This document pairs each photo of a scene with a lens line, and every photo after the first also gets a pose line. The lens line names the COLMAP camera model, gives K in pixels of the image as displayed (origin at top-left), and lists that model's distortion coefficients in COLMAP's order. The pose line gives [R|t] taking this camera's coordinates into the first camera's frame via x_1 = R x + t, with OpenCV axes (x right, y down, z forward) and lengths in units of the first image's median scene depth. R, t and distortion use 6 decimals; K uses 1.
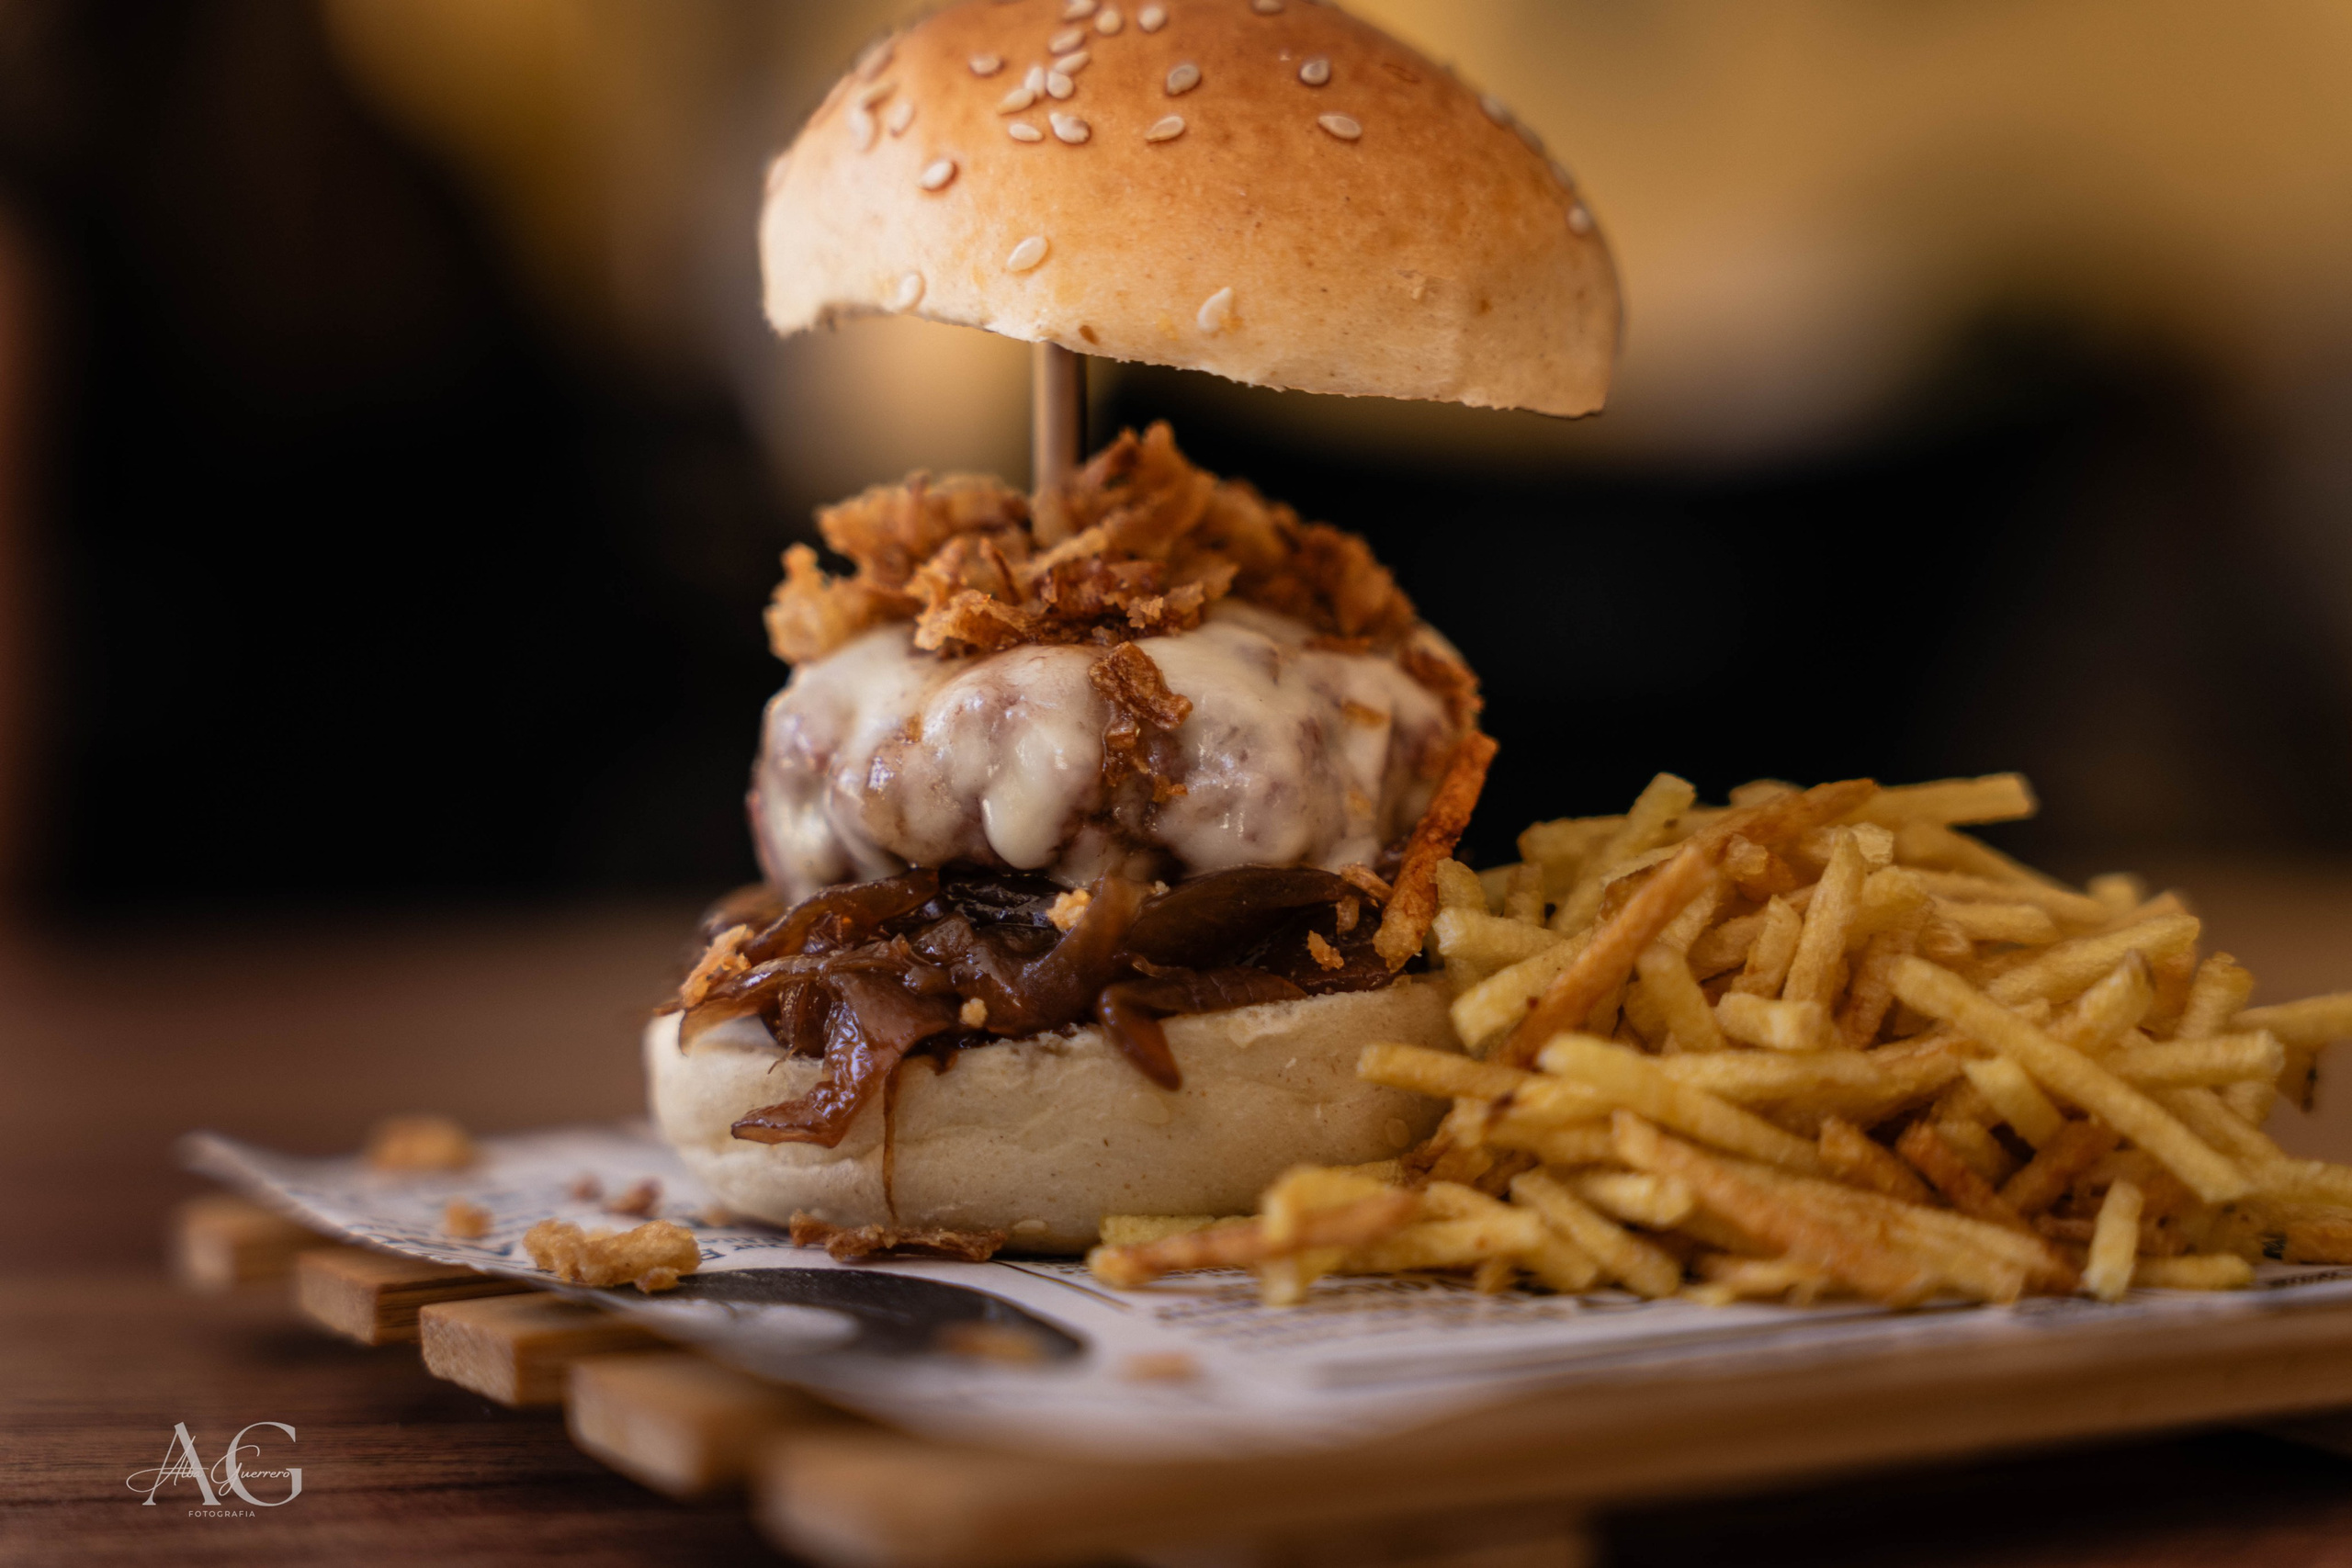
lens RADIAL K [[4915.1, 0, 1176.7], [0, 4915.1, 778.8], [0, 0, 1]] dist [-0.082099, 0.000000]
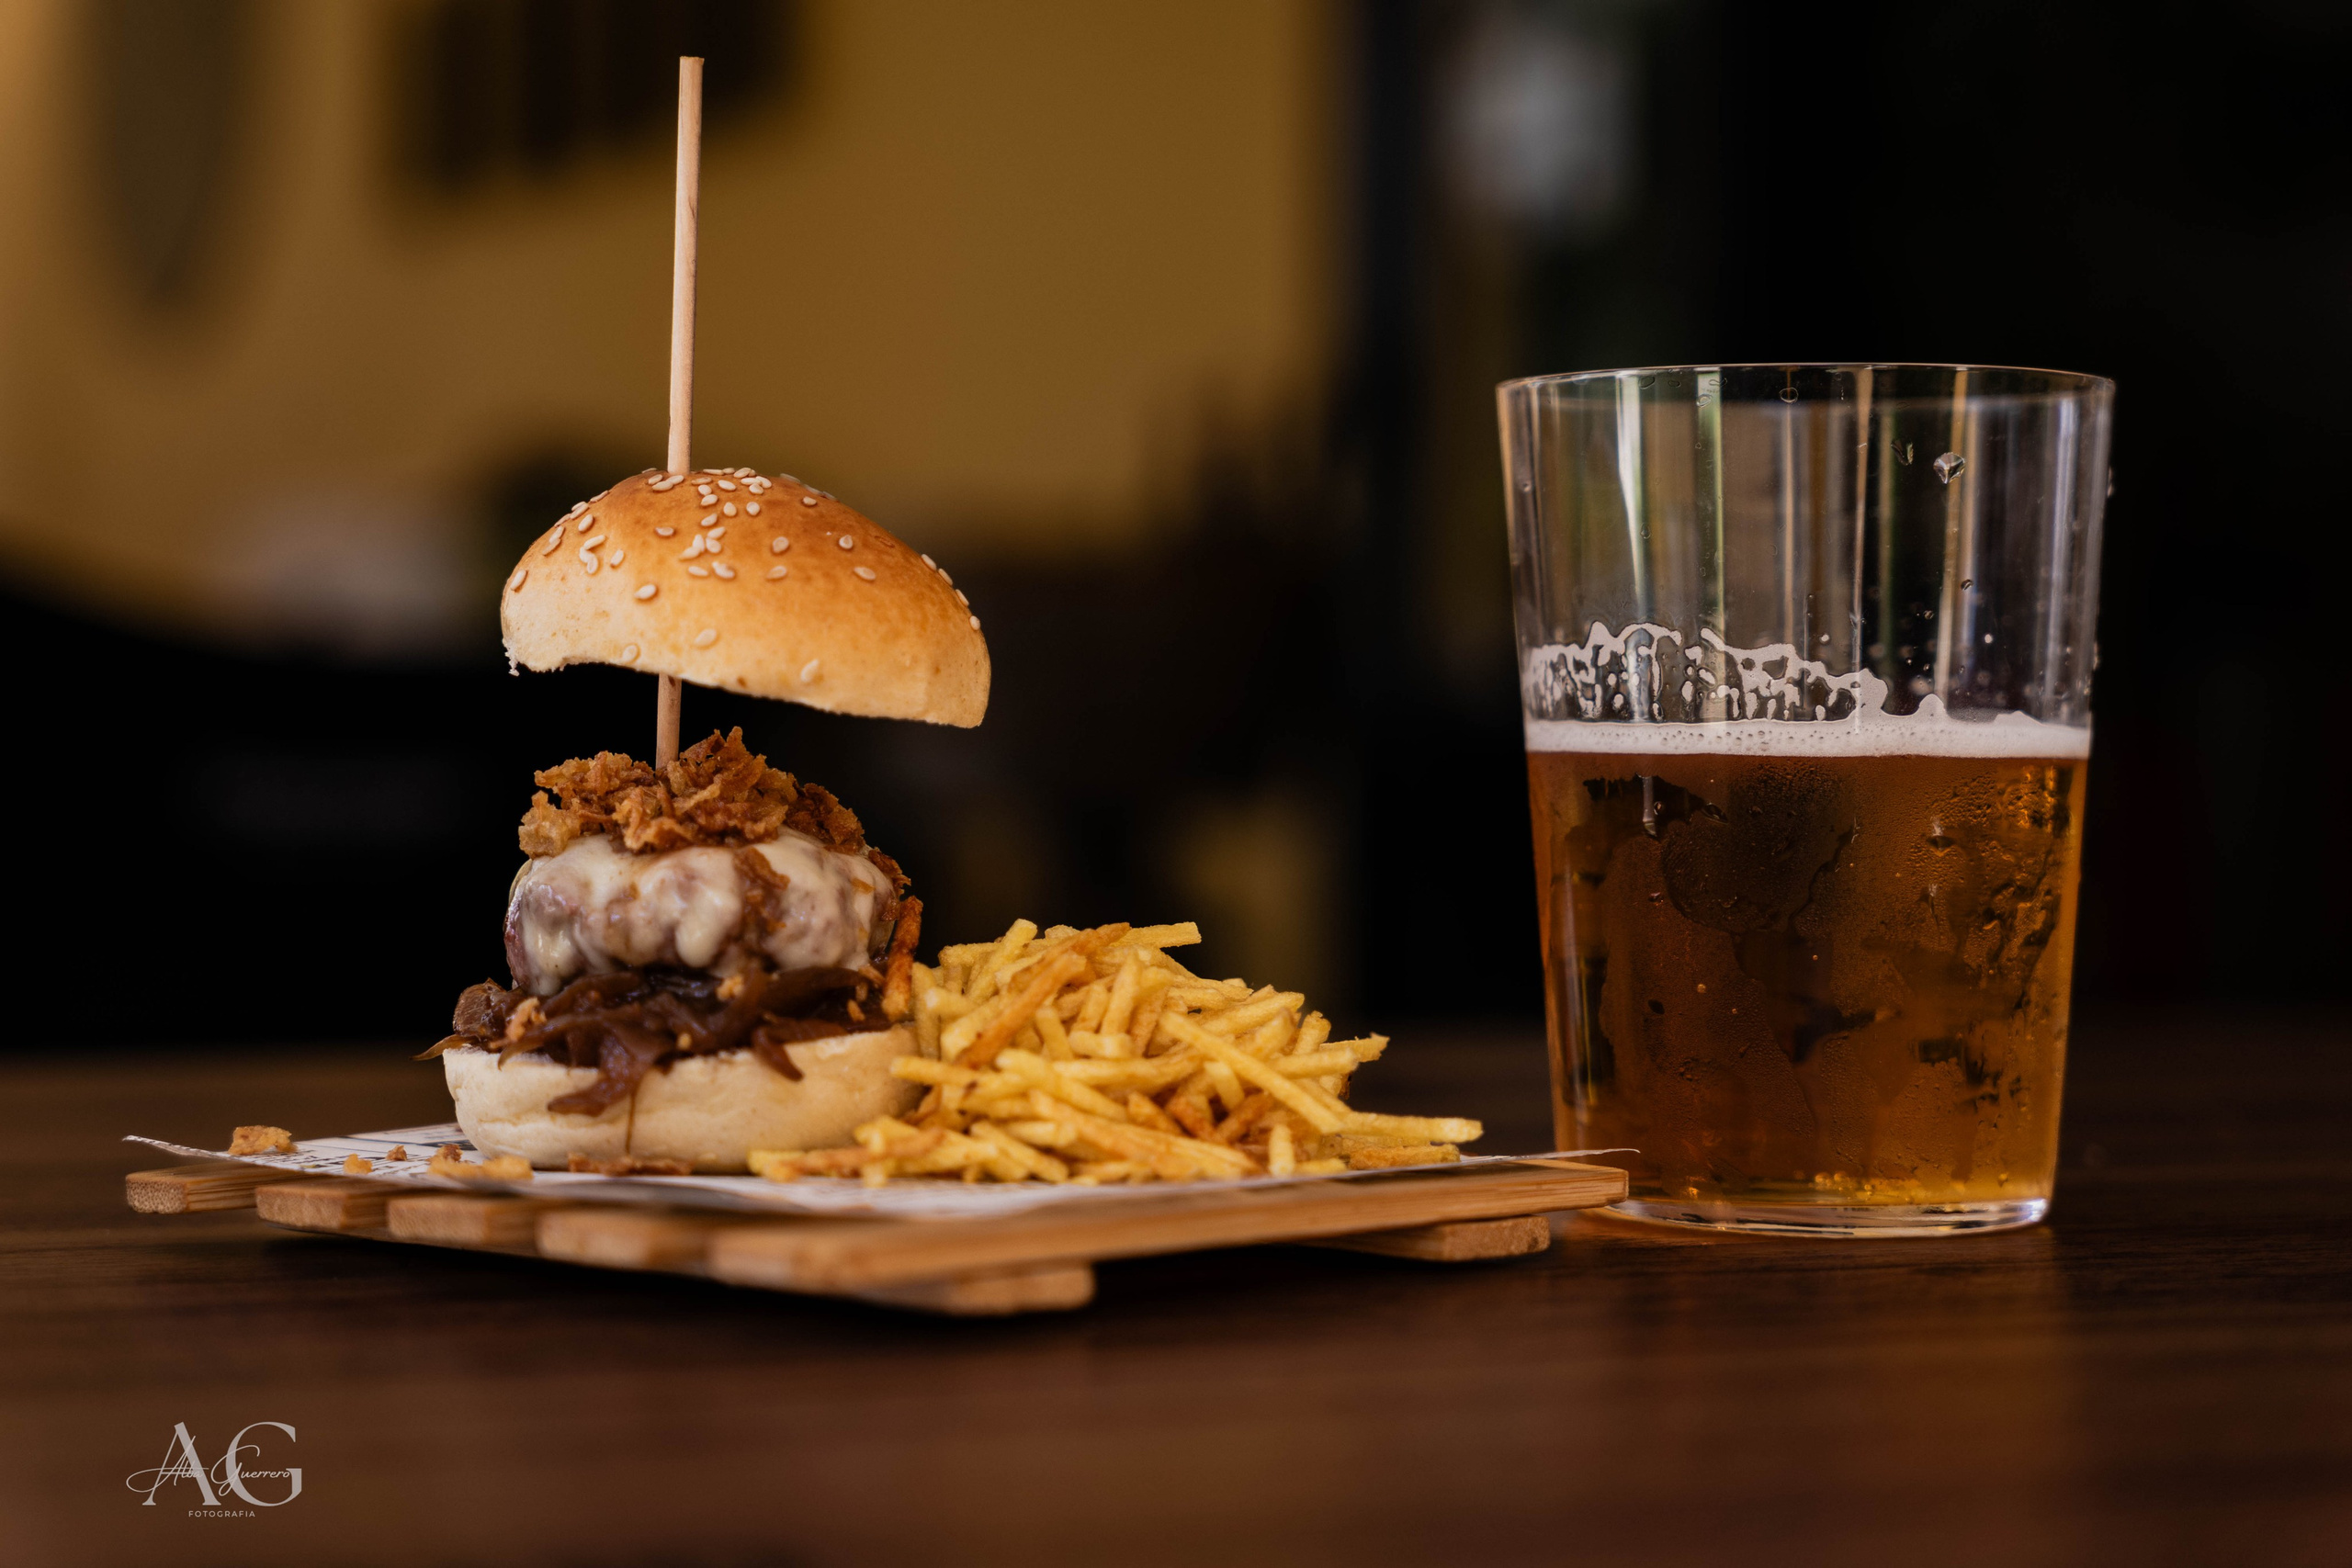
lens RADIAL K [[4915.1, 0, 1175.8], [0, 4915.1, 787.4], [0, 0, 1]] dist [-0.082099, 0.000000]
pose [[0.951168, 0.015394, 0.308290, -0.433910], [-0.002027, 0.999046, -0.043633, 0.031188], [-0.308667, 0.040878, 0.950291, -0.827055]]
